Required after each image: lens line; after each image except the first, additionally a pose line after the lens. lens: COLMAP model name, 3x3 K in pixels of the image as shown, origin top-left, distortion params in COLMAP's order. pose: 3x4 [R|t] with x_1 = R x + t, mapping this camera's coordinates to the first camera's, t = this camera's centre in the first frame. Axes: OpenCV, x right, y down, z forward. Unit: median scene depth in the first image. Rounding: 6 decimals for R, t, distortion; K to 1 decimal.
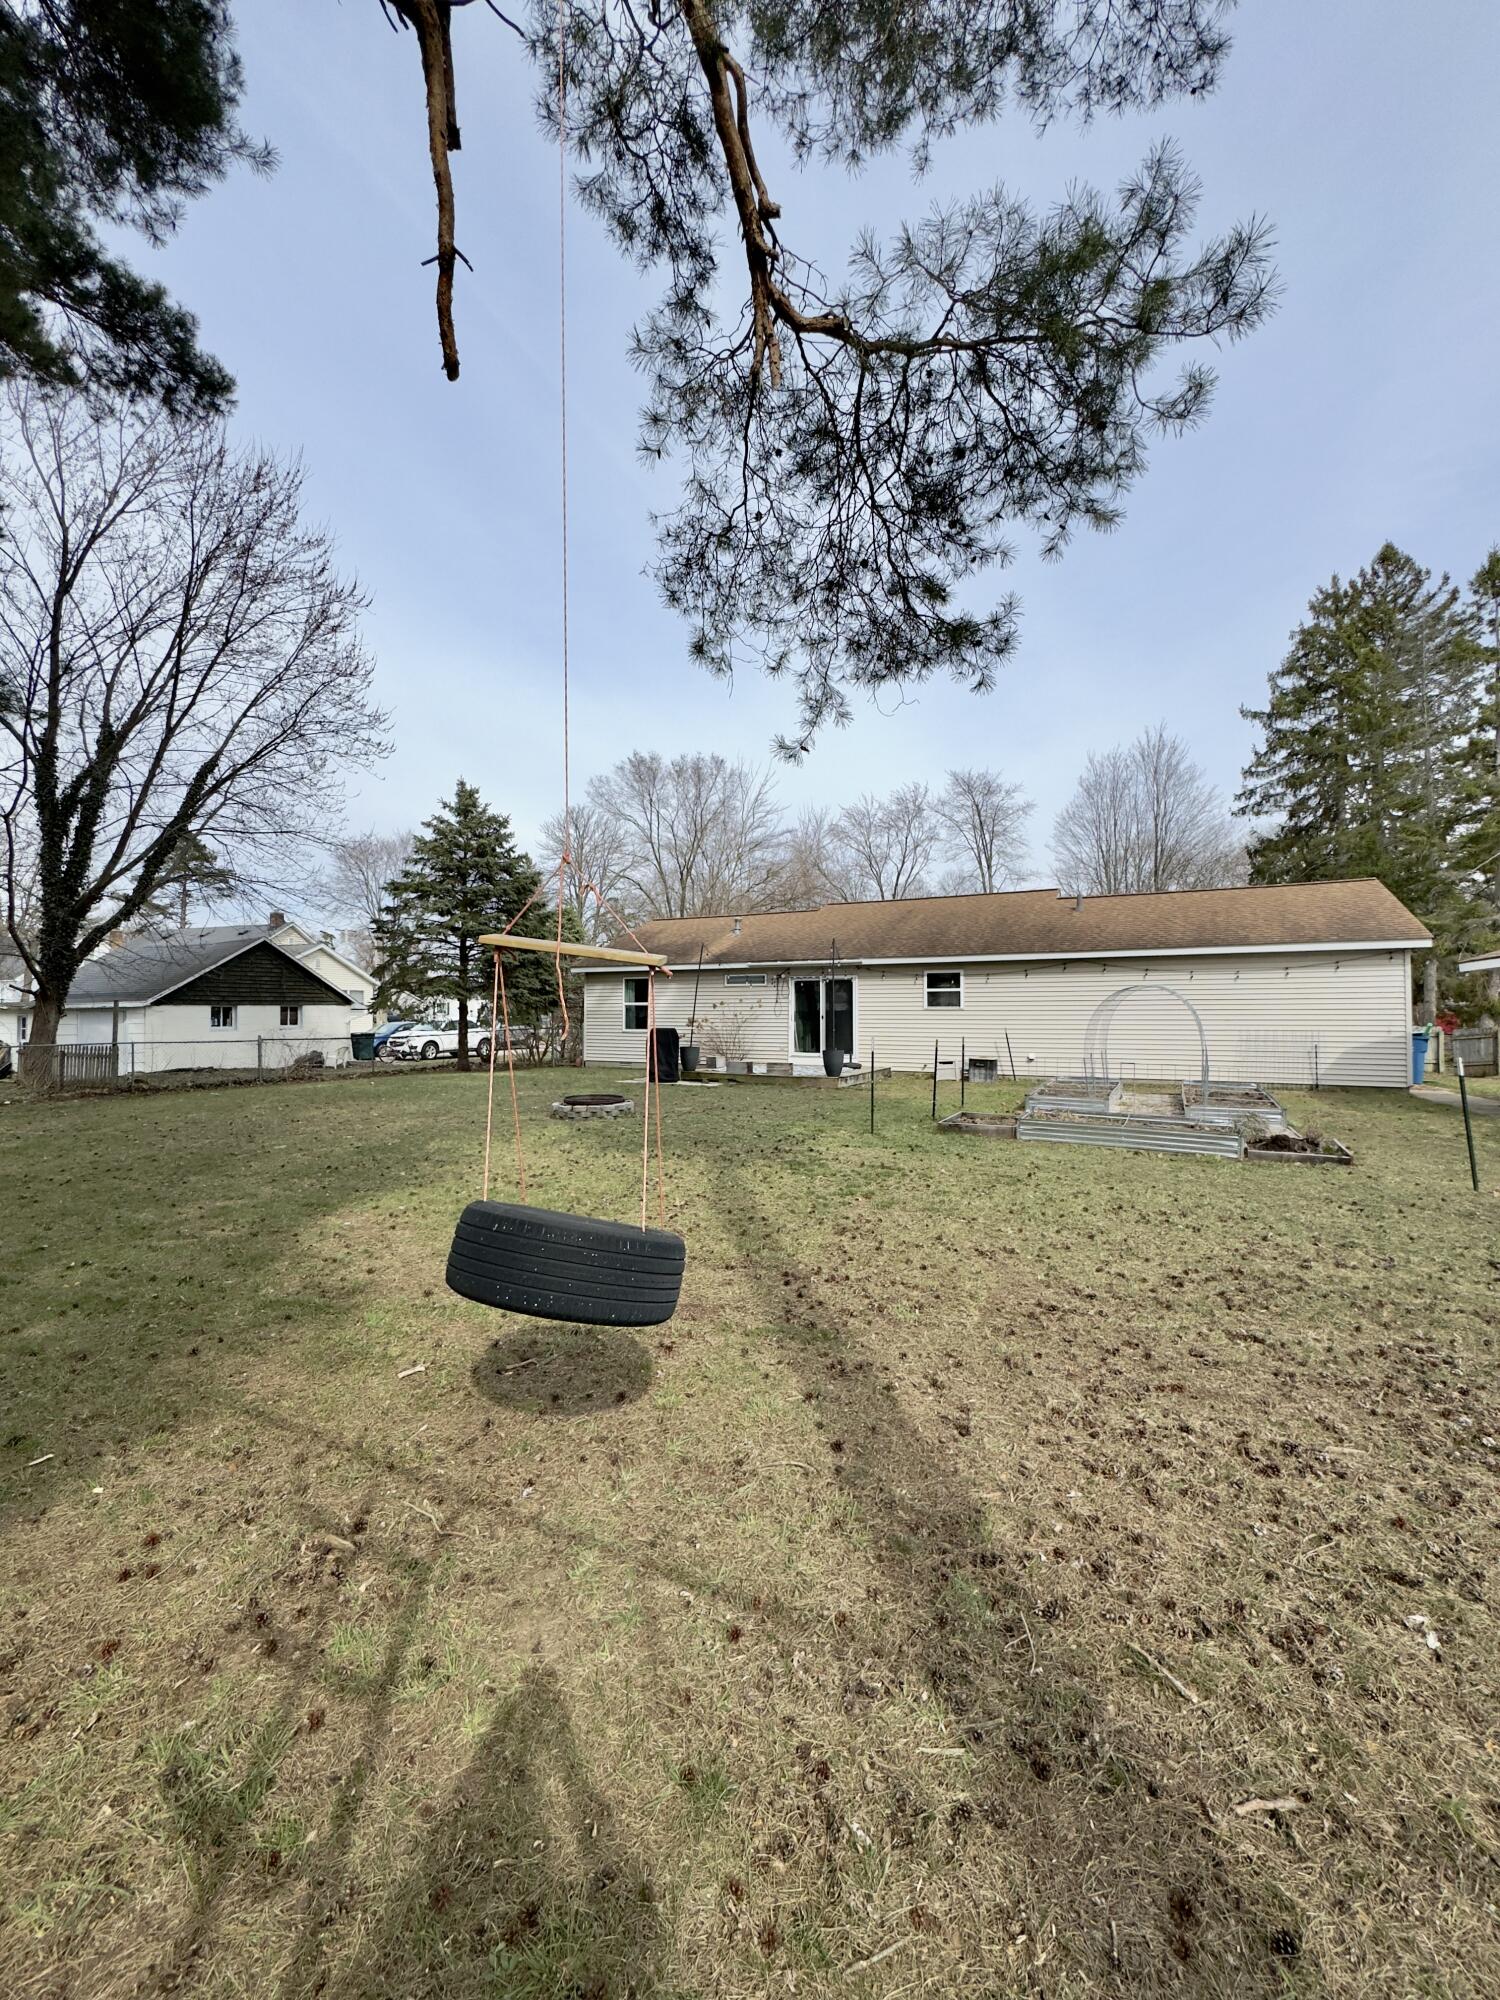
lens RADIAL K [[798.1, 0, 746.3], [0, 798.1, 1003.0], [0, 0, 1]] dist [-0.002407, 0.000034]
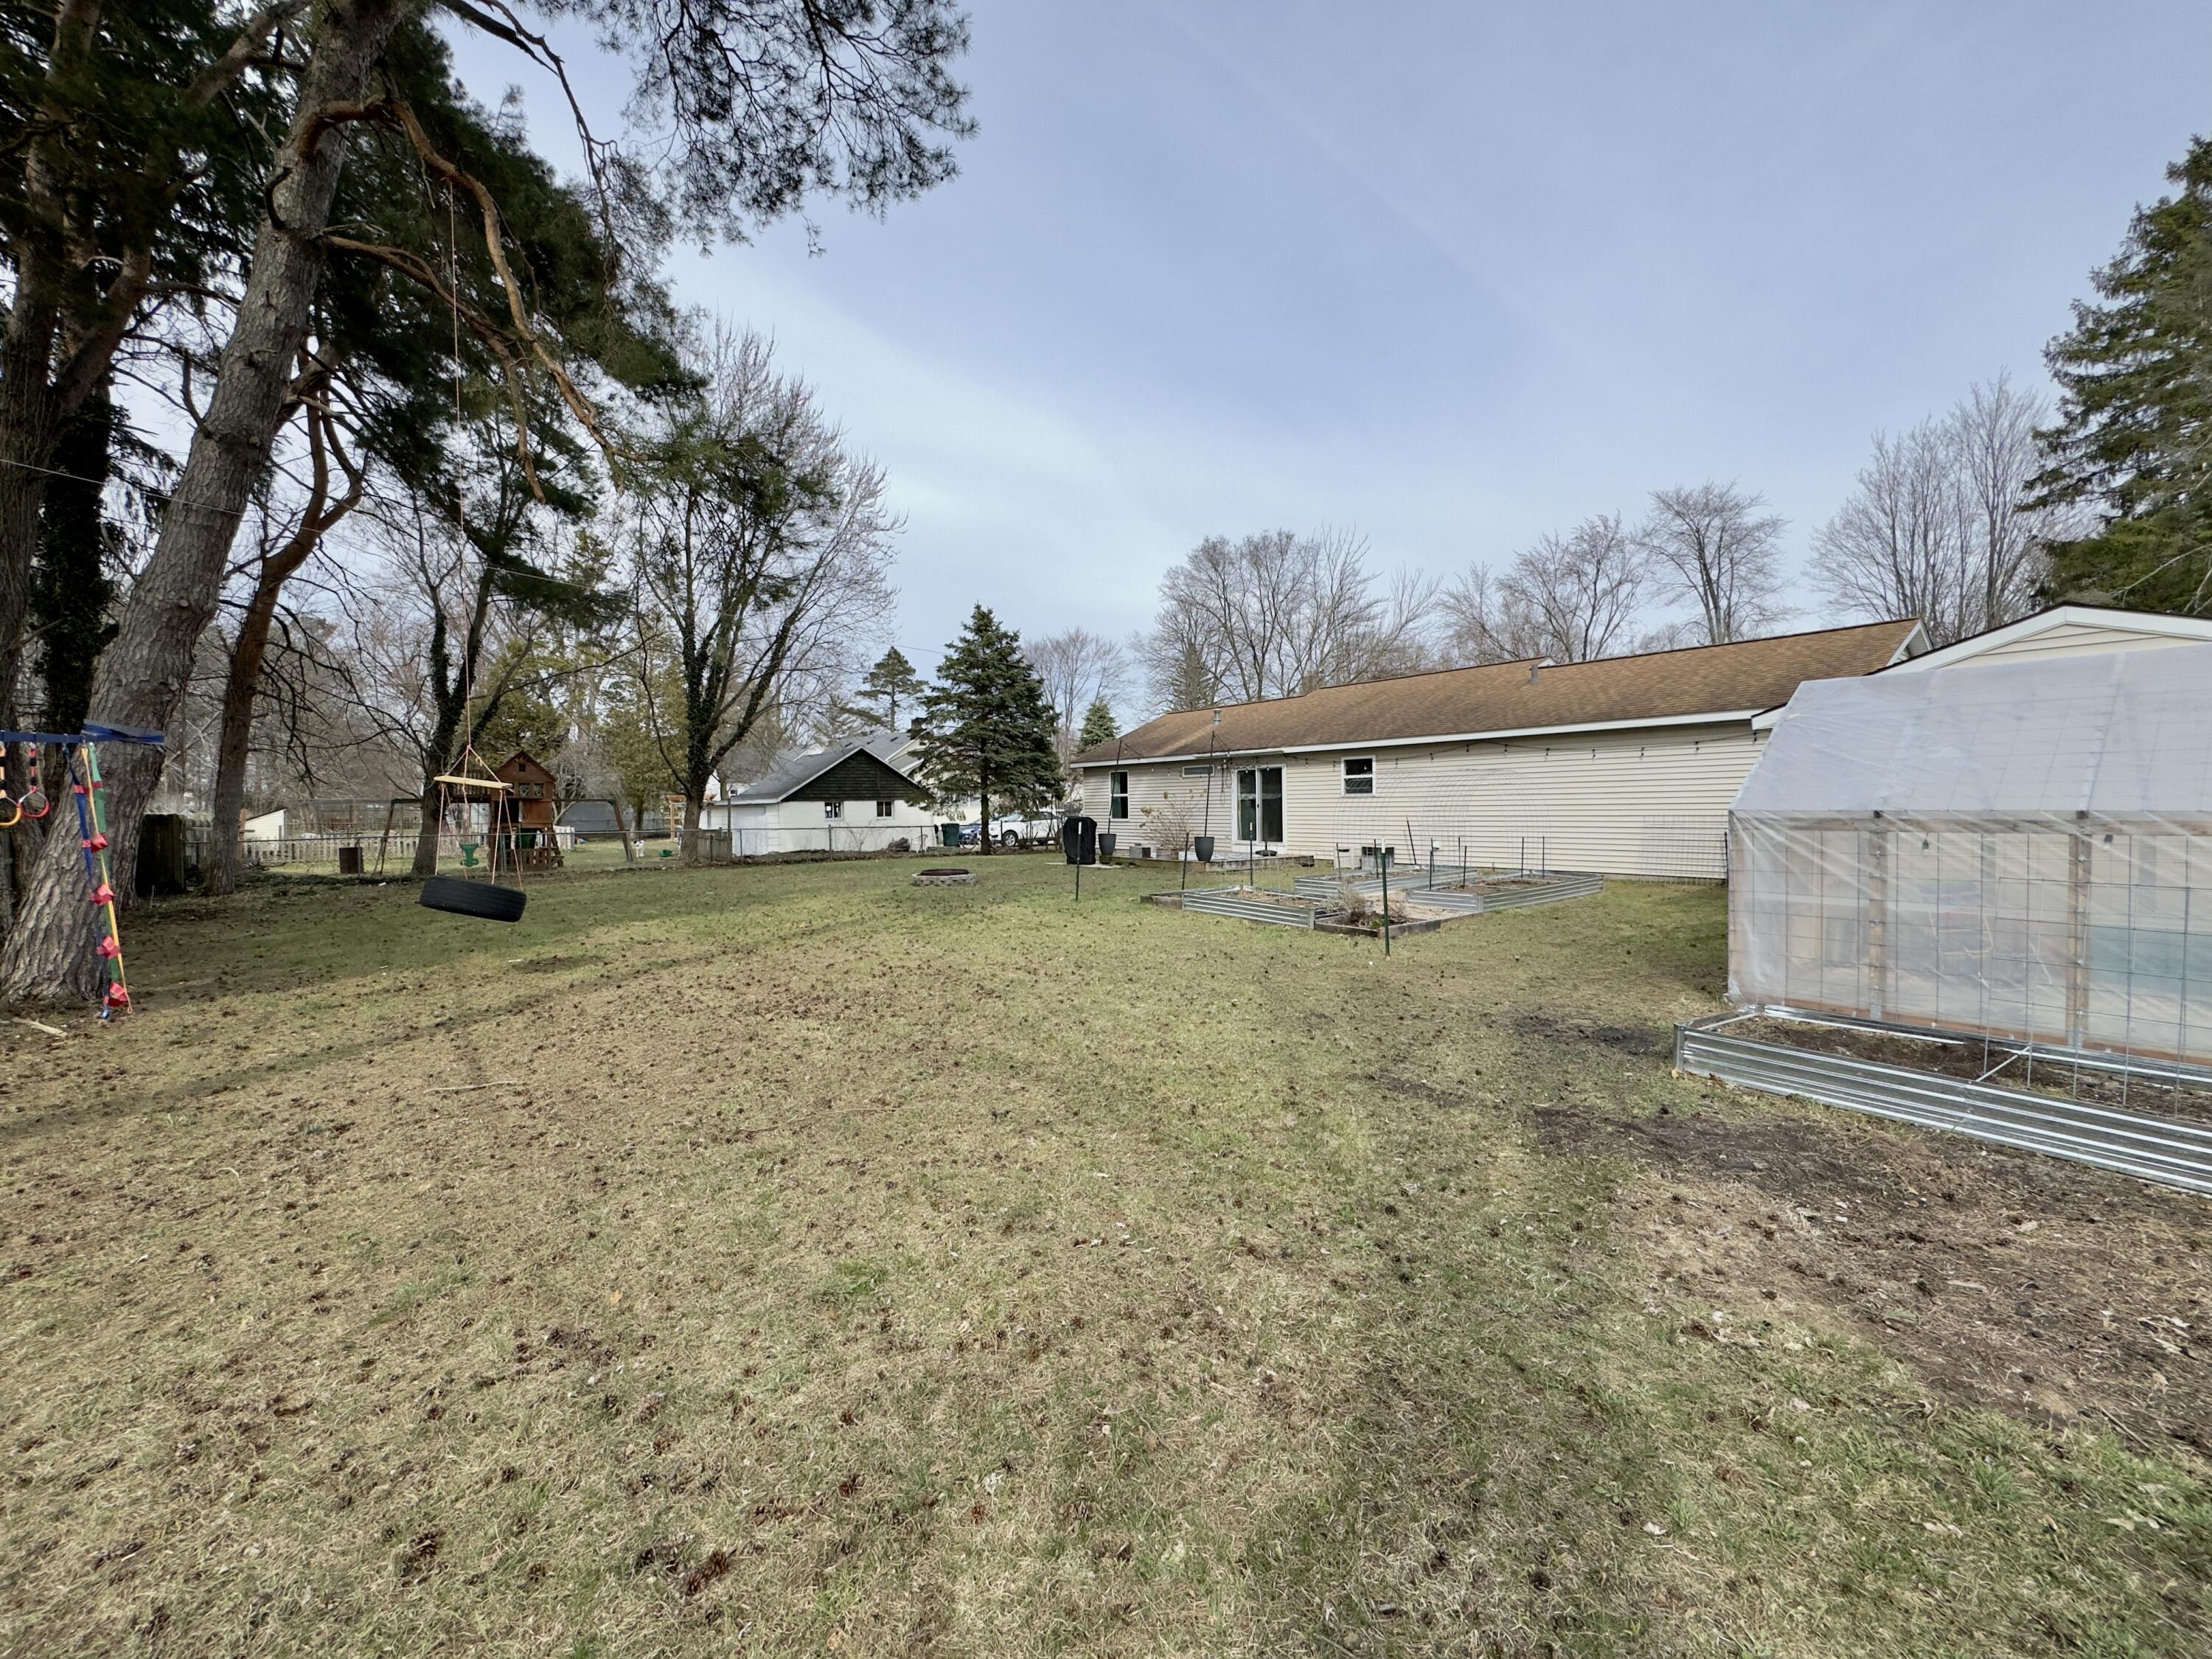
lens RADIAL K [[871.6, 0, 1109.1], [0, 871.6, 830.3], [0, 0, 1]] dist [-0.001012, -0.000117]
pose [[0.910892, -0.000071, -0.412646, 0.342328], [0.018964, 0.998951, 0.041691, -0.000439], [0.412210, -0.045801, 0.909937, -0.087390]]
